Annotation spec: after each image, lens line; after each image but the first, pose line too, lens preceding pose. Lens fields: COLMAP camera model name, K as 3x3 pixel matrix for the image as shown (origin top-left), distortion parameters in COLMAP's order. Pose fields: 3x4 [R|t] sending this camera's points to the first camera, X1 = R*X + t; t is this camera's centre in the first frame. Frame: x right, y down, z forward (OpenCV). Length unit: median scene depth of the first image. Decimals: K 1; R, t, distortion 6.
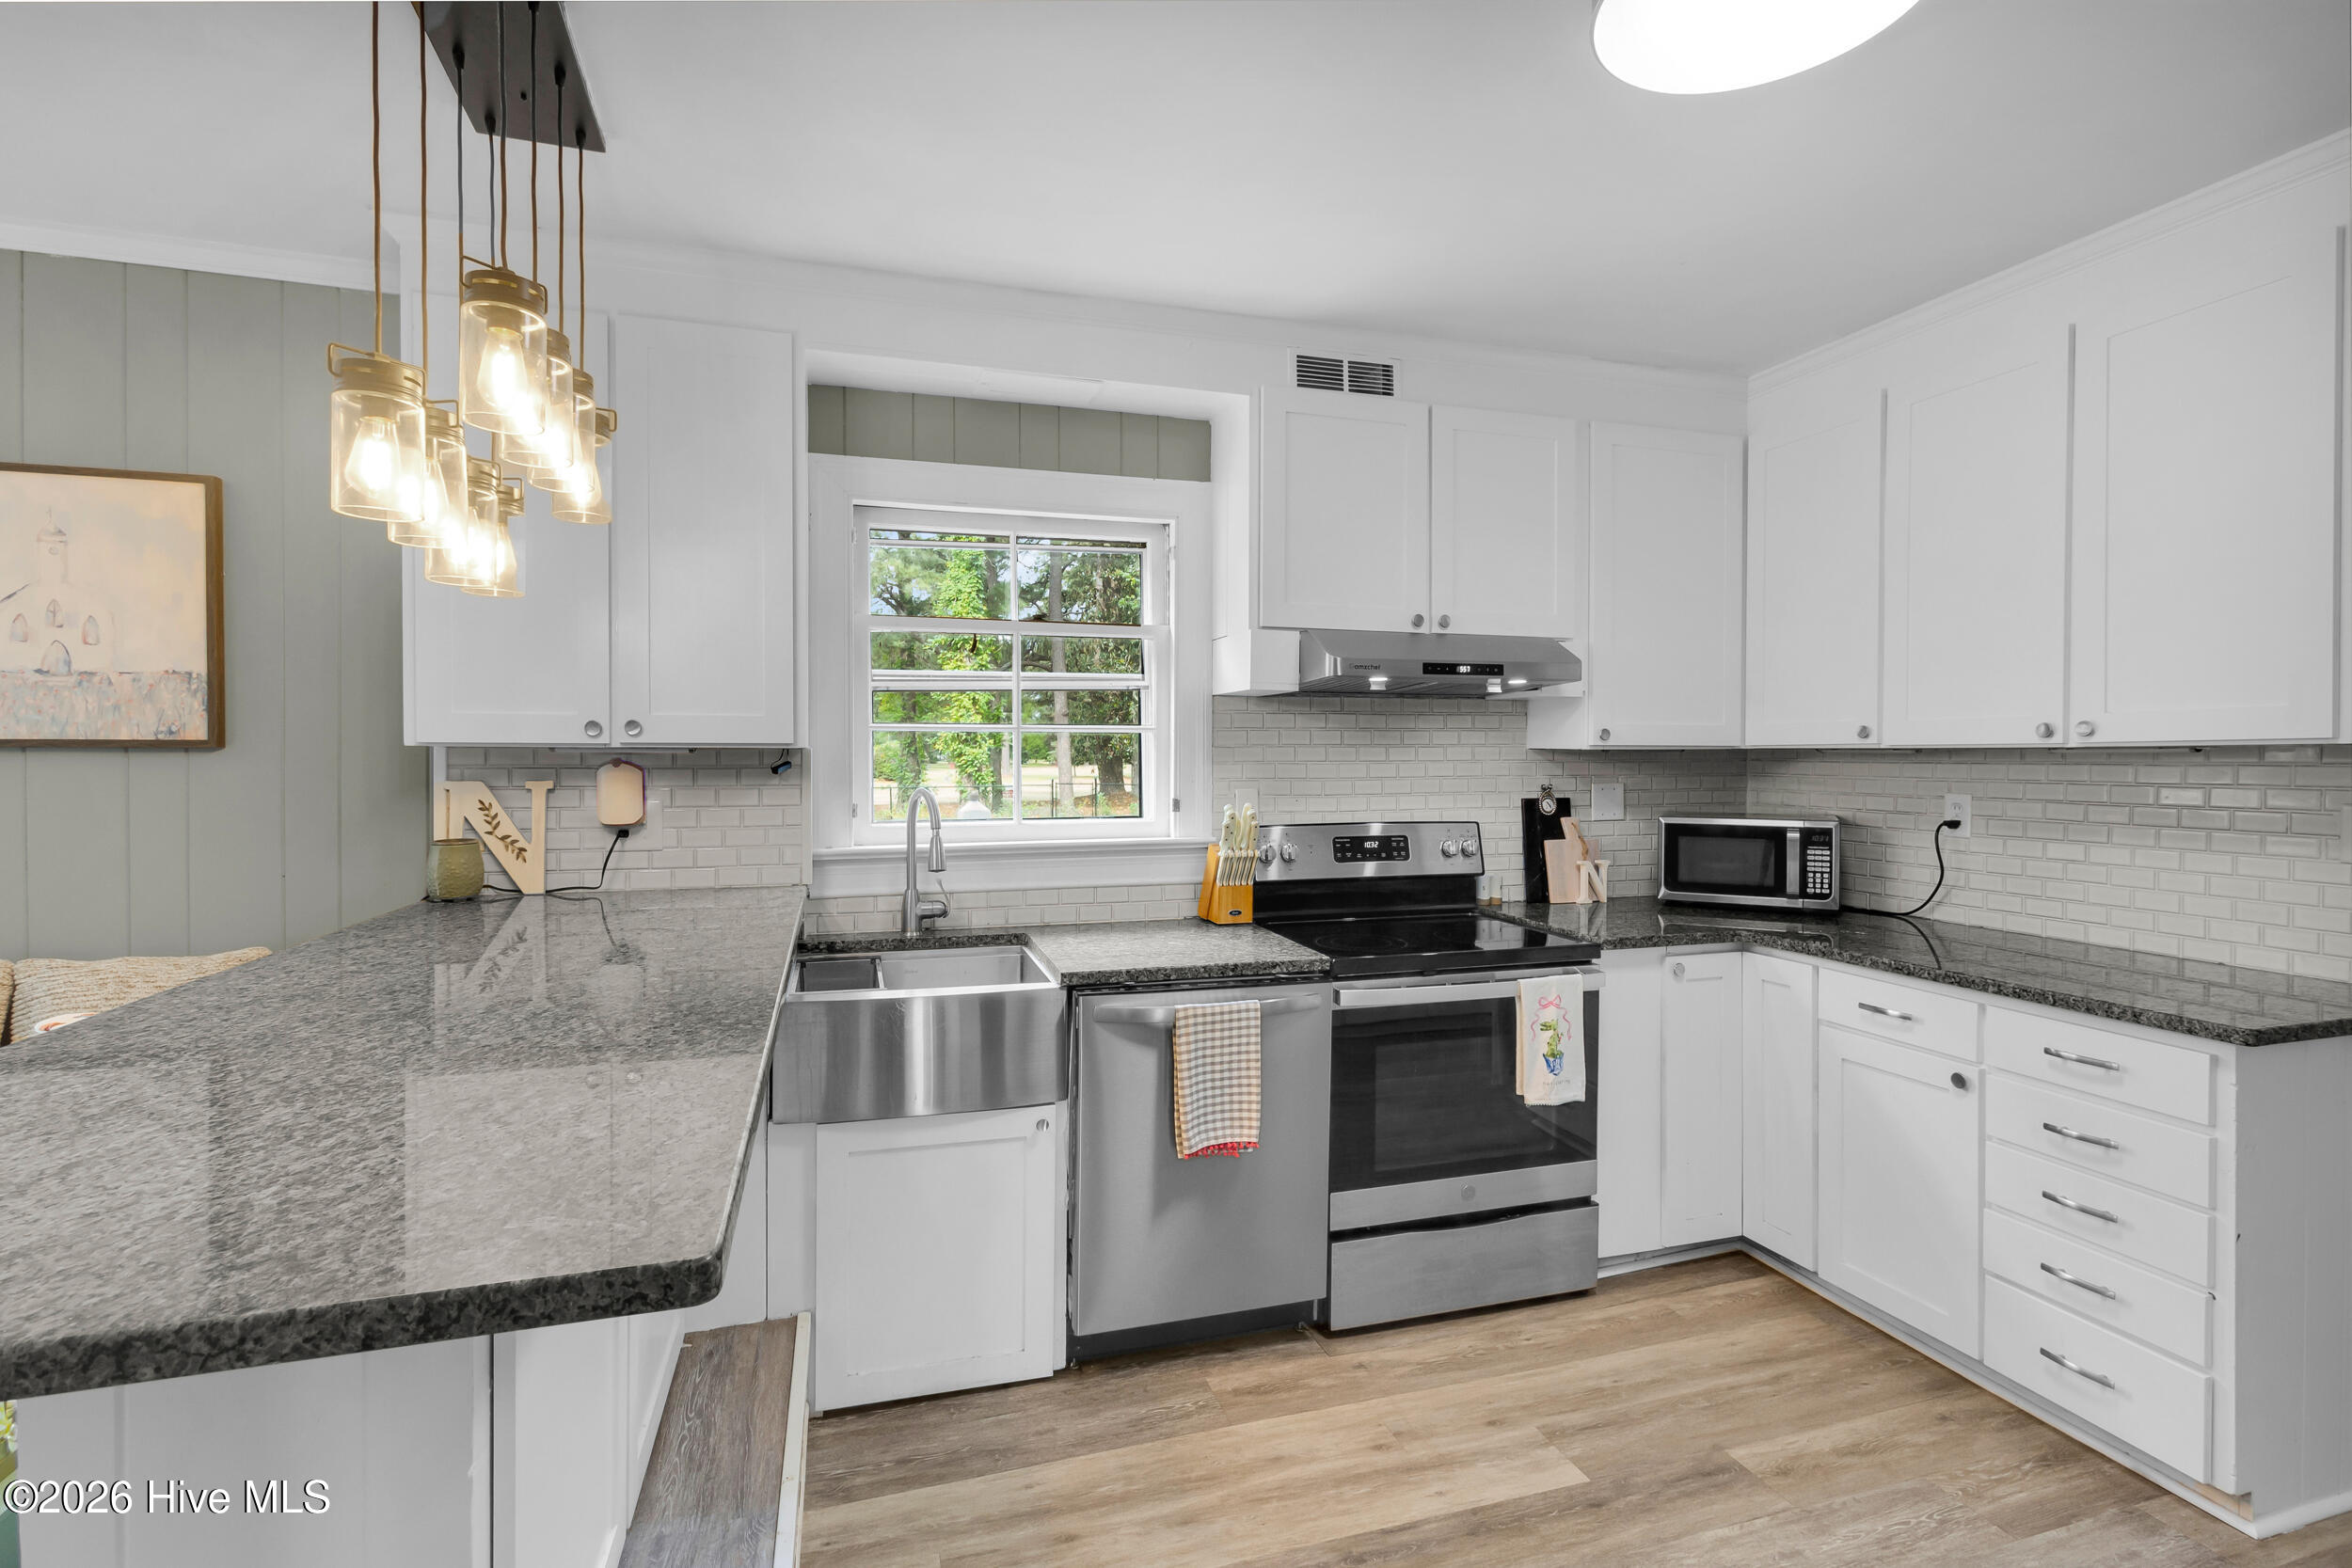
lens RADIAL K [[1077.9, 0, 1178.5], [0, 1077.9, 775.3], [0, 0, 1]] dist [0.000647, -0.000031]
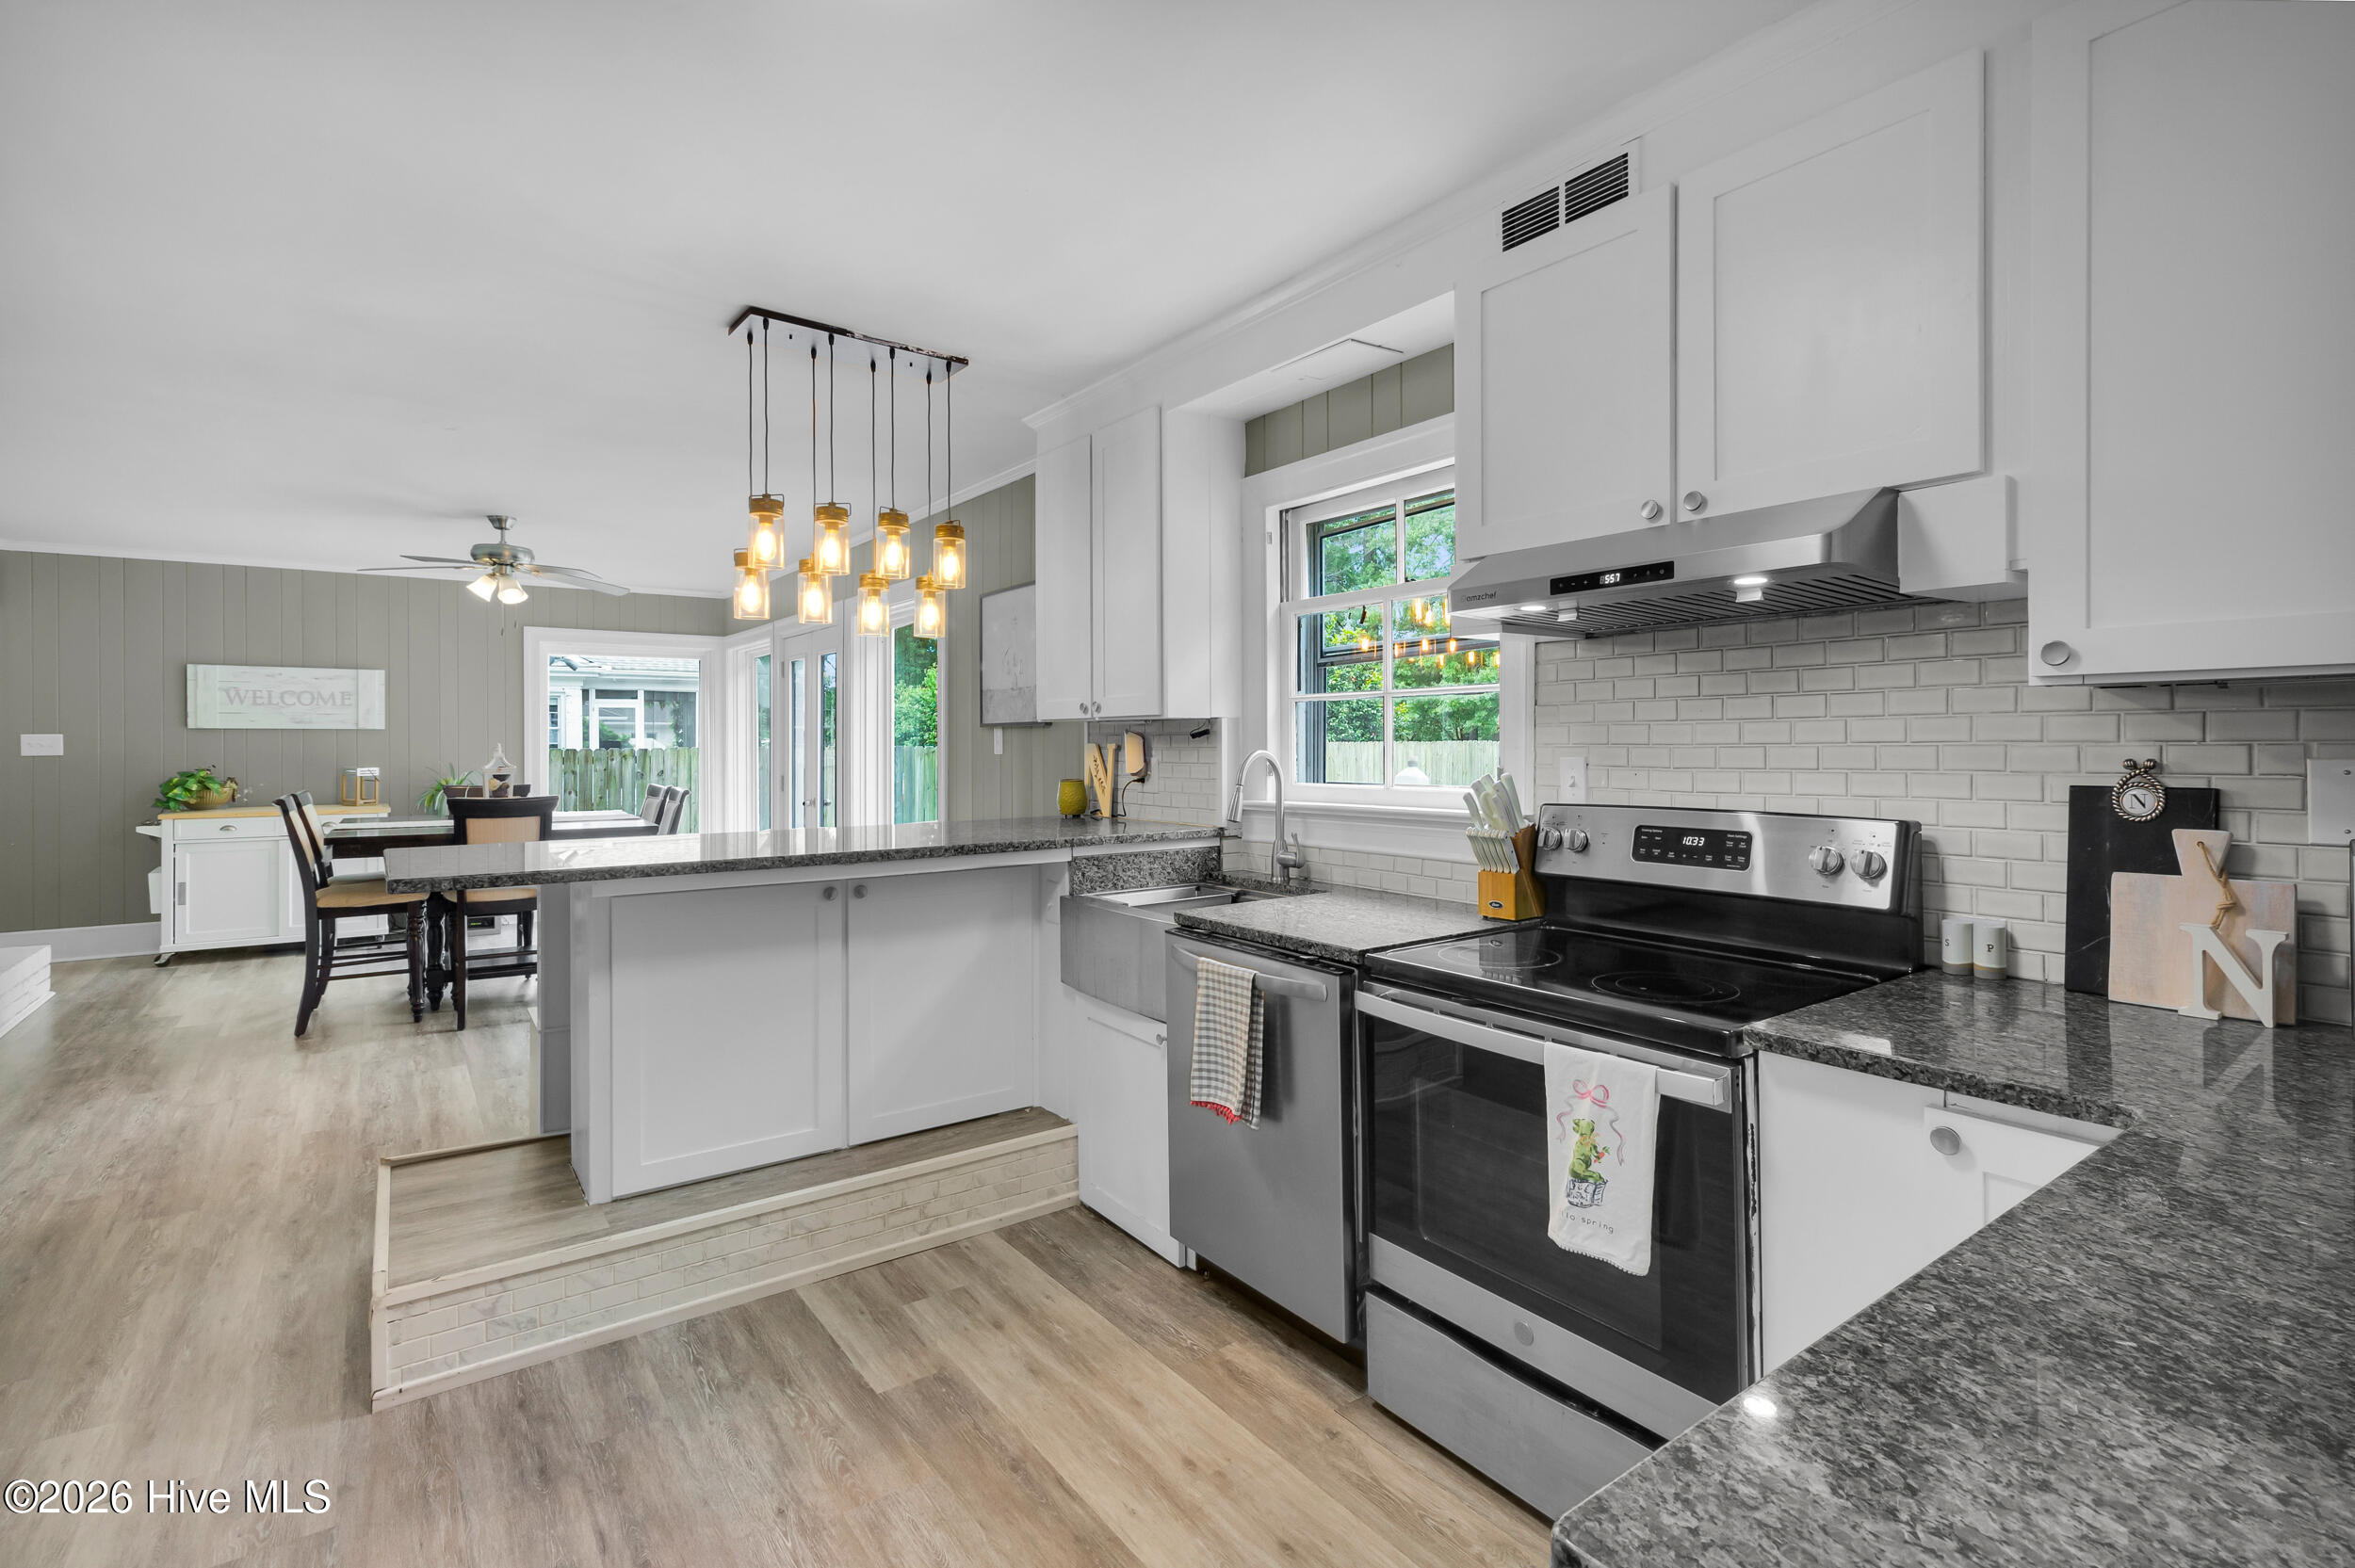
lens RADIAL K [[1103.6, 0, 1181.8], [0, 1103.6, 745.7], [0, 0, 1]] dist [0.000381, 0.000020]
pose [[0.324453, 0.001263, -0.945901, 0.853035], [-0.008898, 0.999959, -0.001717, 0.009306], [0.945860, 0.008973, 0.324451, 0.541305]]
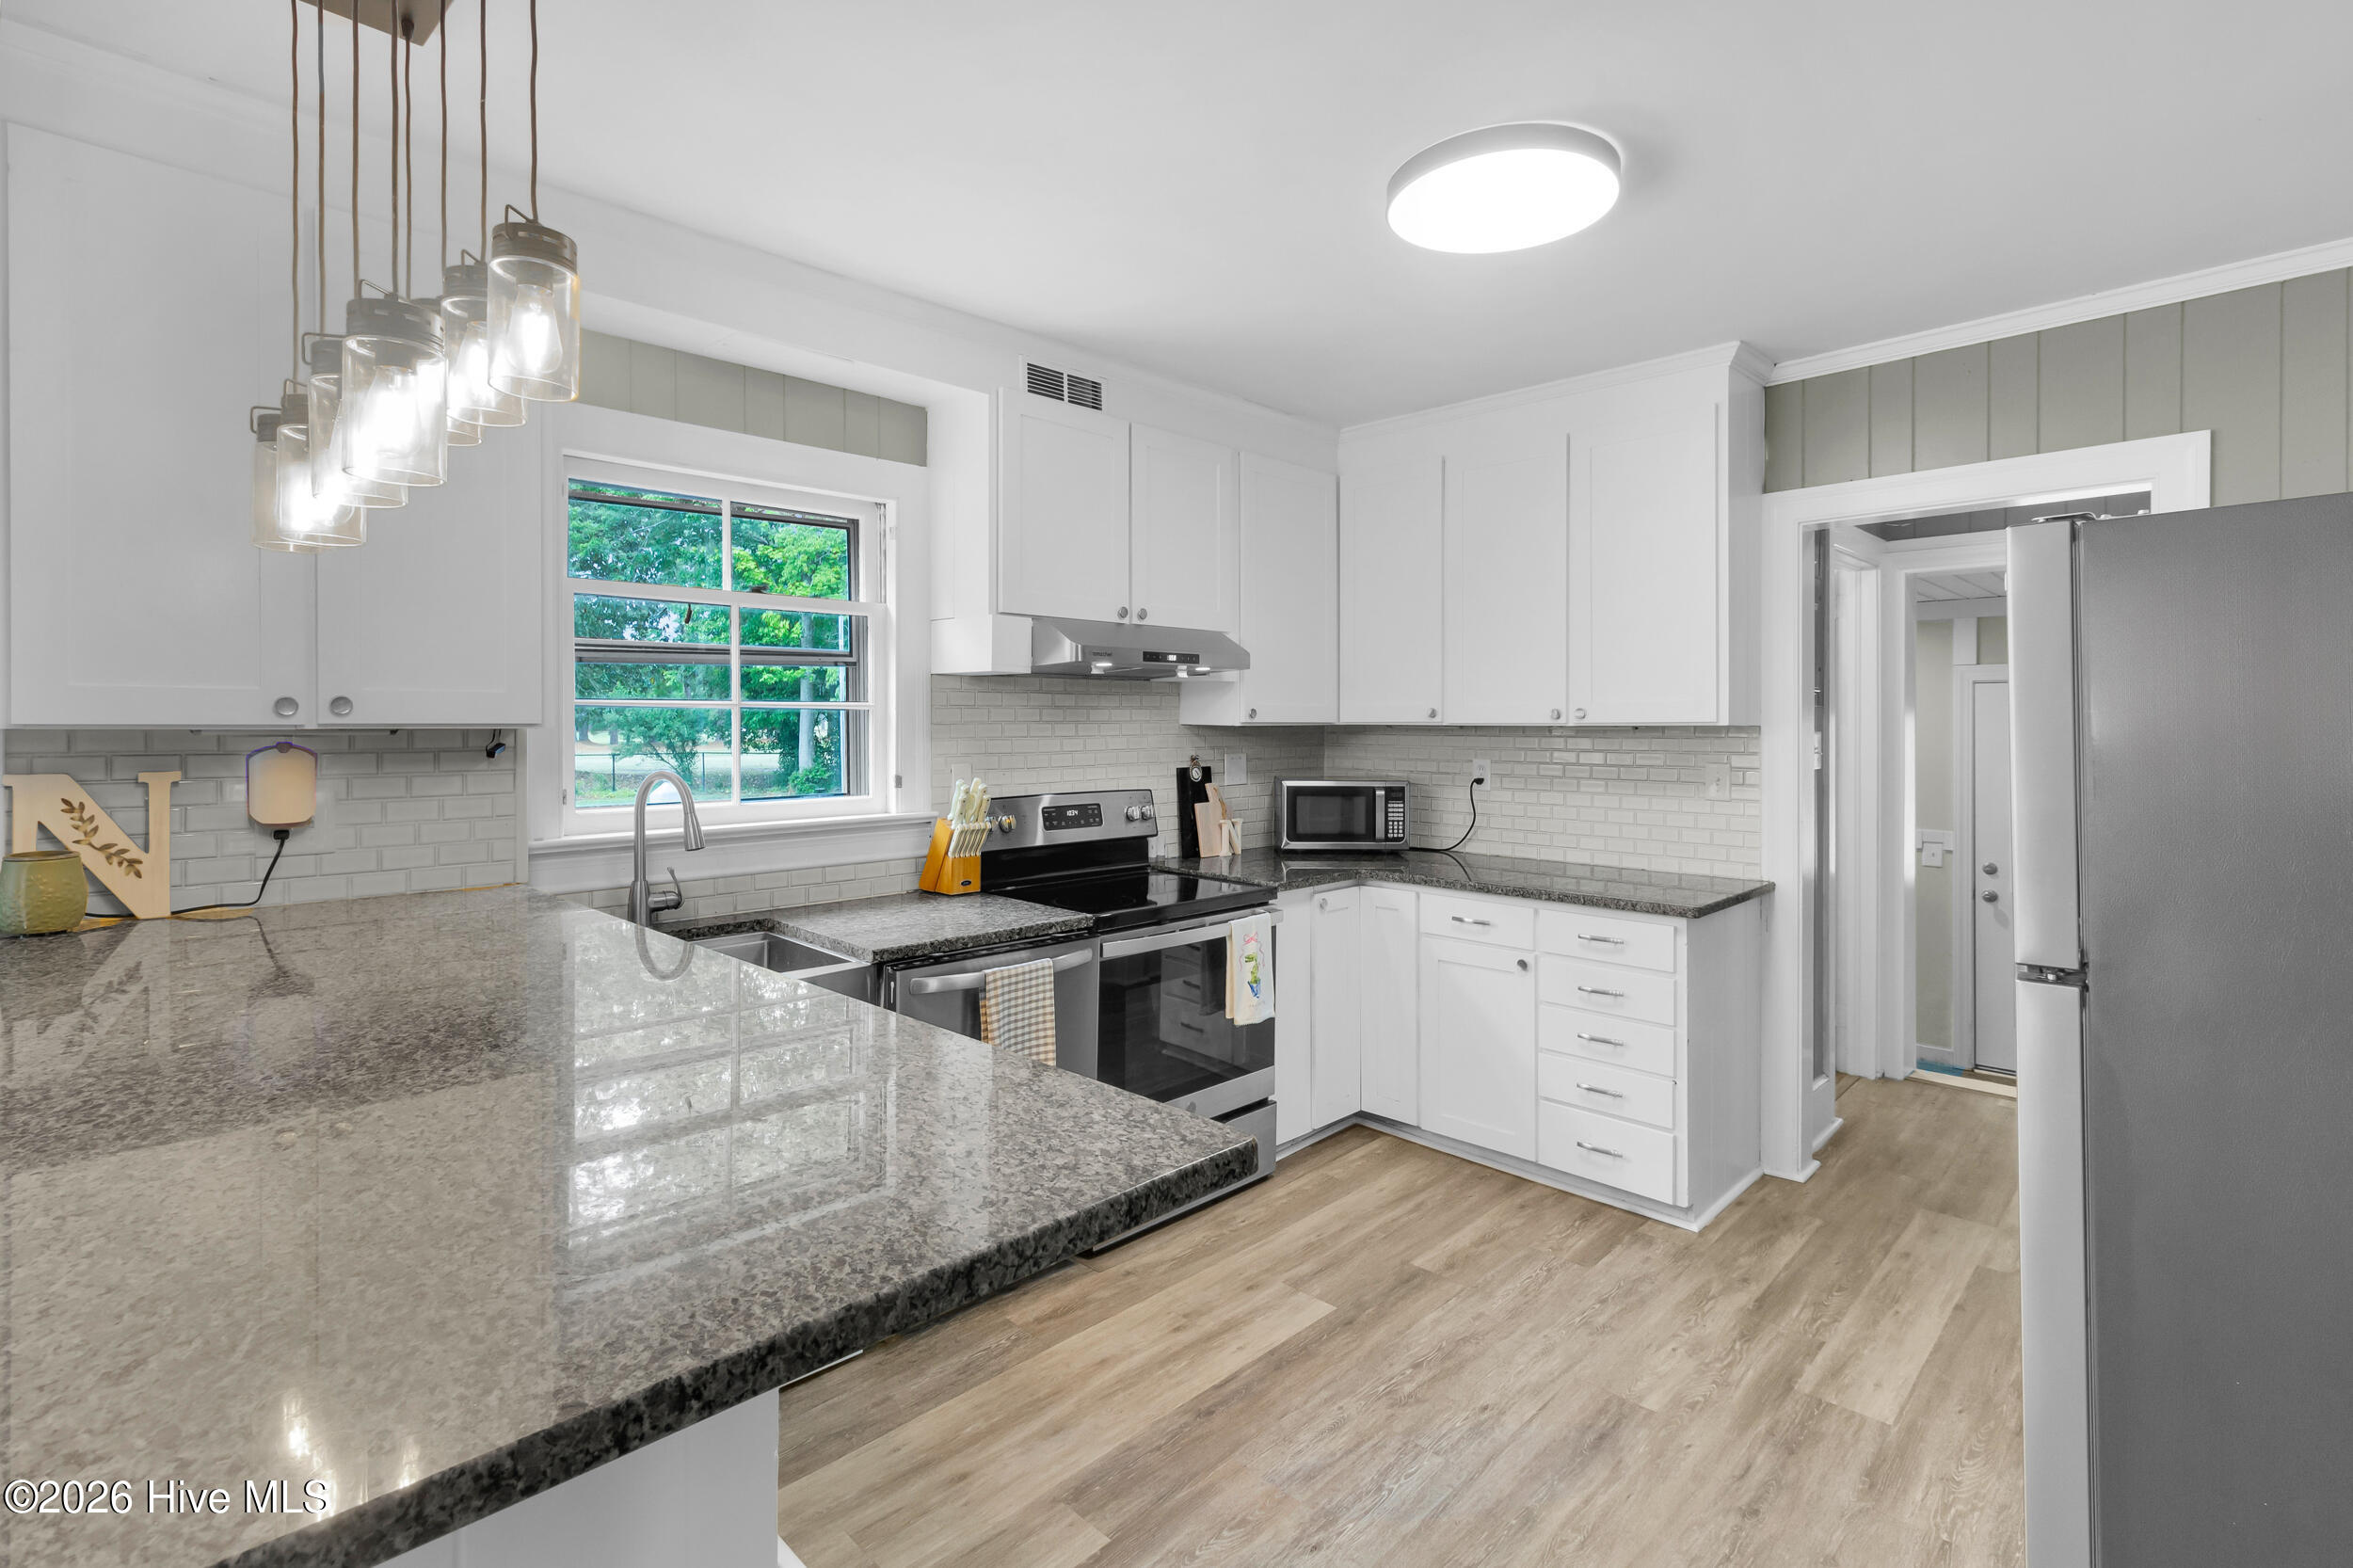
lens RADIAL K [[1097.7, 0, 1174.5], [0, 1097.7, 731.2], [0, 0, 1]] dist [-0.001674, -0.000053]
pose [[0.881909, -0.003681, 0.471406, -0.296615], [0.007648, 0.999950, -0.006499, -0.012400], [-0.471358, 0.009337, 0.881892, -0.040435]]
